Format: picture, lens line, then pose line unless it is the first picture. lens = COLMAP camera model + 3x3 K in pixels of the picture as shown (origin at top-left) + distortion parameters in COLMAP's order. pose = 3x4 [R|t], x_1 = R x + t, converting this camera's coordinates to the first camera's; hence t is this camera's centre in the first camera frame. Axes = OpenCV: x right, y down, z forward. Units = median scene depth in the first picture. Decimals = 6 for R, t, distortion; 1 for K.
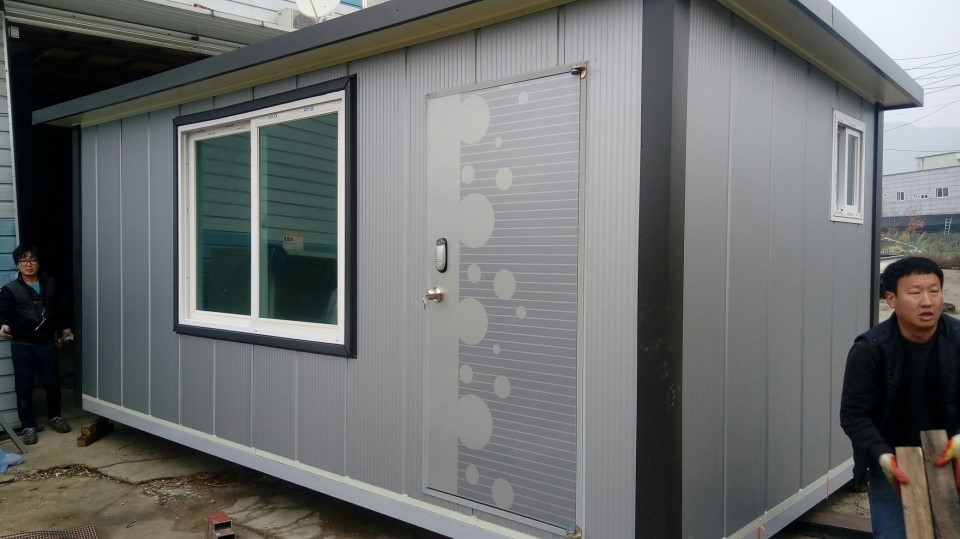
lens RADIAL K [[770.5, 0, 485.7], [0, 770.5, 271.9], [0, 0, 1]] dist [0.066233, -0.073158]
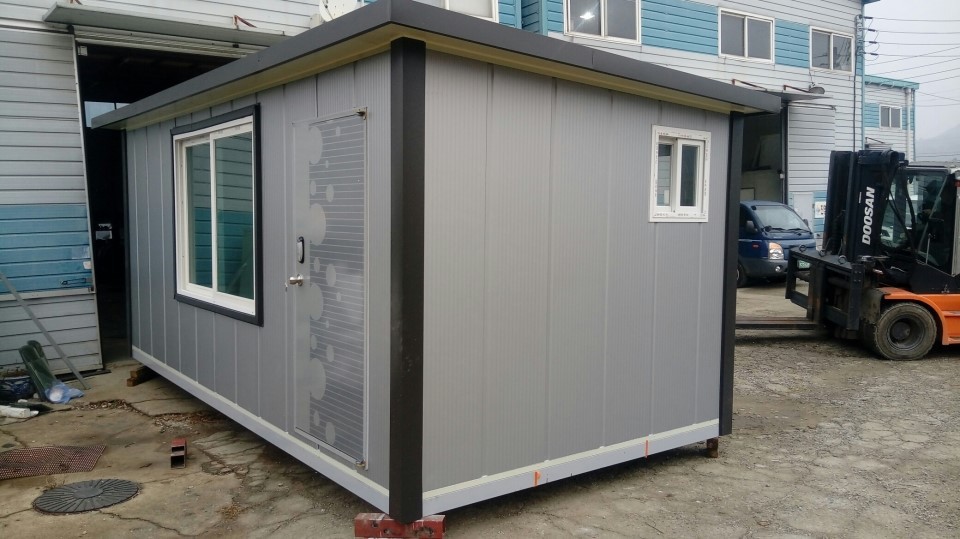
lens RADIAL K [[770.5, 0, 484.9], [0, 770.5, 283.7], [0, 0, 1]] dist [0.066233, -0.073158]
pose [[0.982867, 0.023465, -0.182818, 0.355481], [-0.012080, 0.997931, 0.063142, -0.037491], [0.183922, -0.059851, 0.981117, -0.158067]]
